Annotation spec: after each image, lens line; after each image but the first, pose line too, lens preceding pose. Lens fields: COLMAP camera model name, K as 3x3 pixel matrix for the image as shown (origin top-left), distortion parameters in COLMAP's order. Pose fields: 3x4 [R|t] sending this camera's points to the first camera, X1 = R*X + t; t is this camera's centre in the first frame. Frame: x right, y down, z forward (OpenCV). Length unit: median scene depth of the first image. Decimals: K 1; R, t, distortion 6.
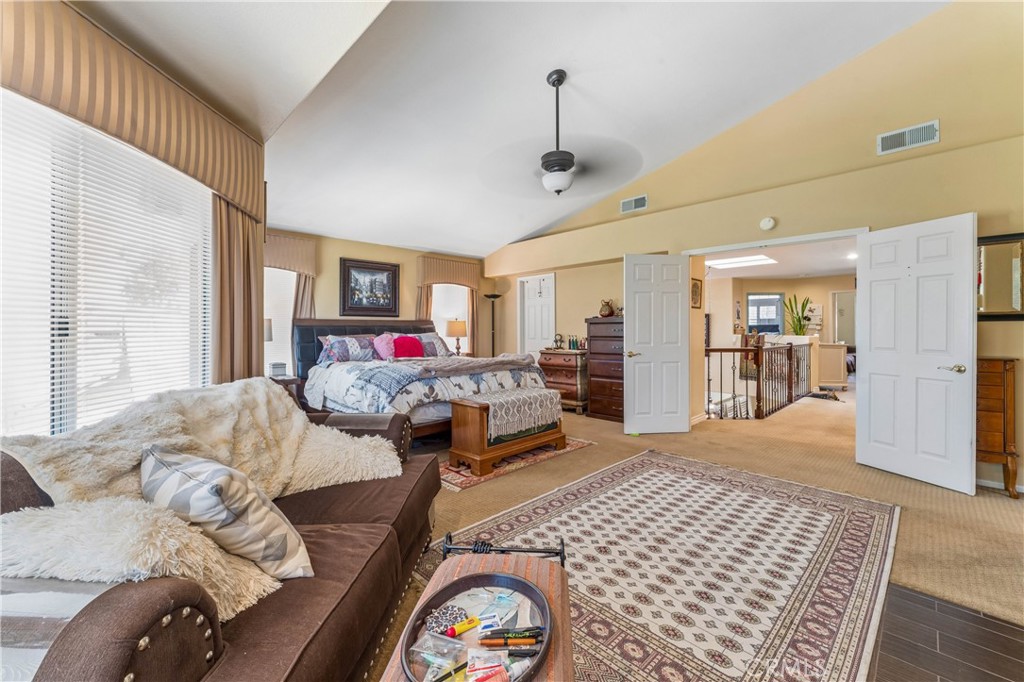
lens RADIAL K [[404.8, 0, 512.6], [0, 404.8, 329.7], [0, 0, 1]] dist [0.001165, 0.000059]
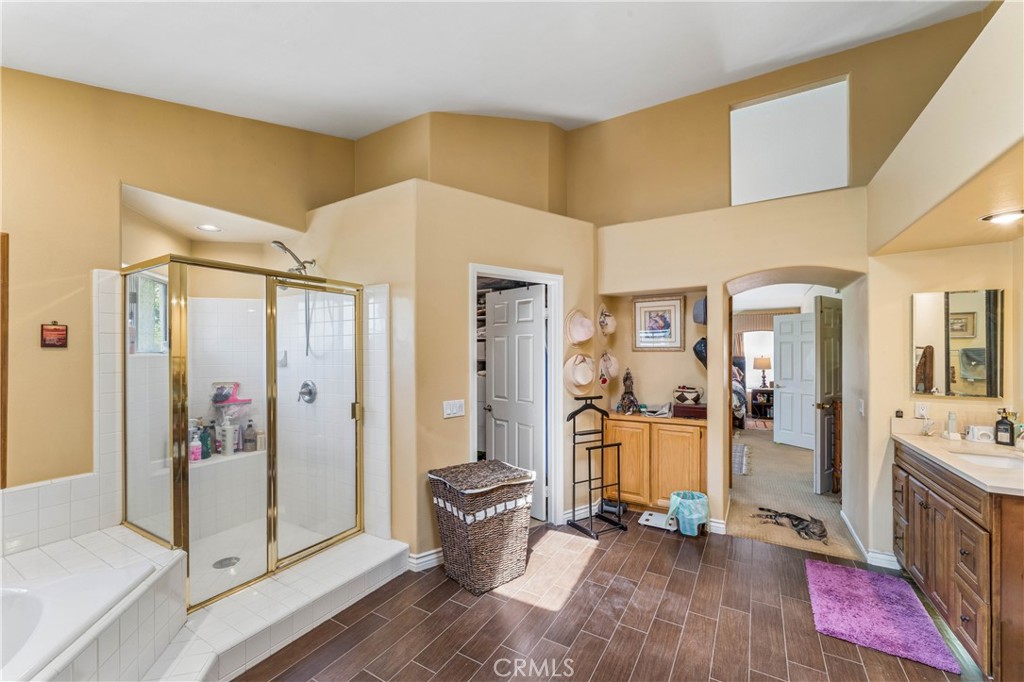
lens RADIAL K [[405.0, 0, 514.1], [0, 405.0, 354.0], [0, 0, 1]] dist [-0.000842, -0.000110]
pose [[0.273537, 0.002200, -0.961859, 1.215833], [0.000978, 0.999996, 0.002565, -0.047547], [0.961861, -0.001642, 0.273534, -0.247234]]
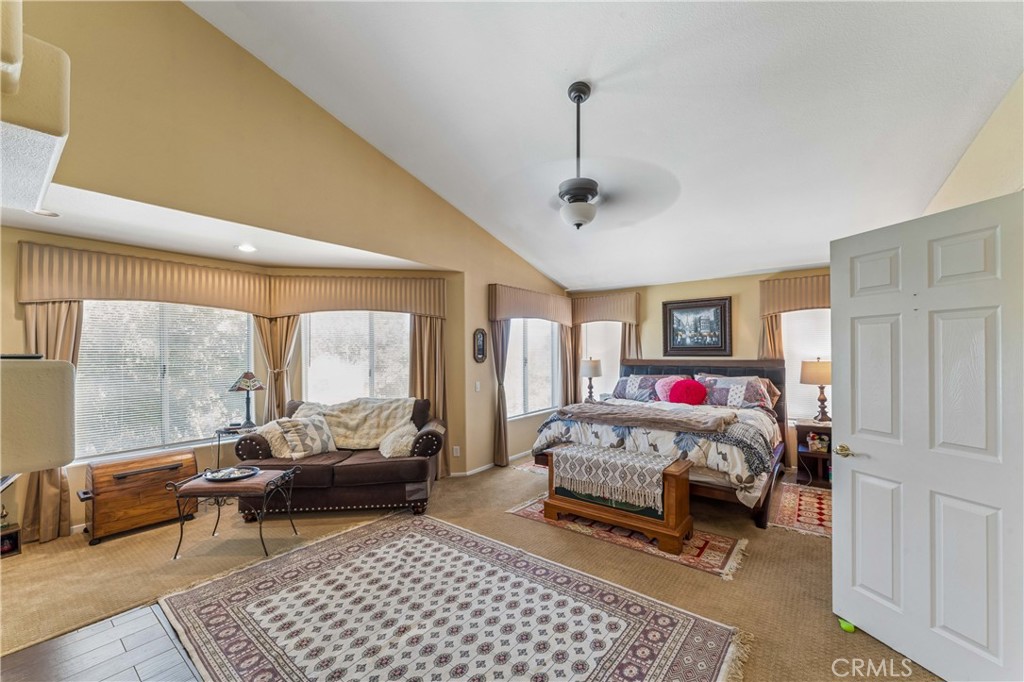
lens RADIAL K [[405.0, 0, 514.1], [0, 405.0, 354.0], [0, 0, 1]] dist [-0.000842, -0.000110]
pose [[0.146324, 0.002216, -0.989234, 0.603365], [0.001053, 0.999997, 0.002396, -0.045338], [0.989236, -0.001392, 0.146321, 0.474295]]
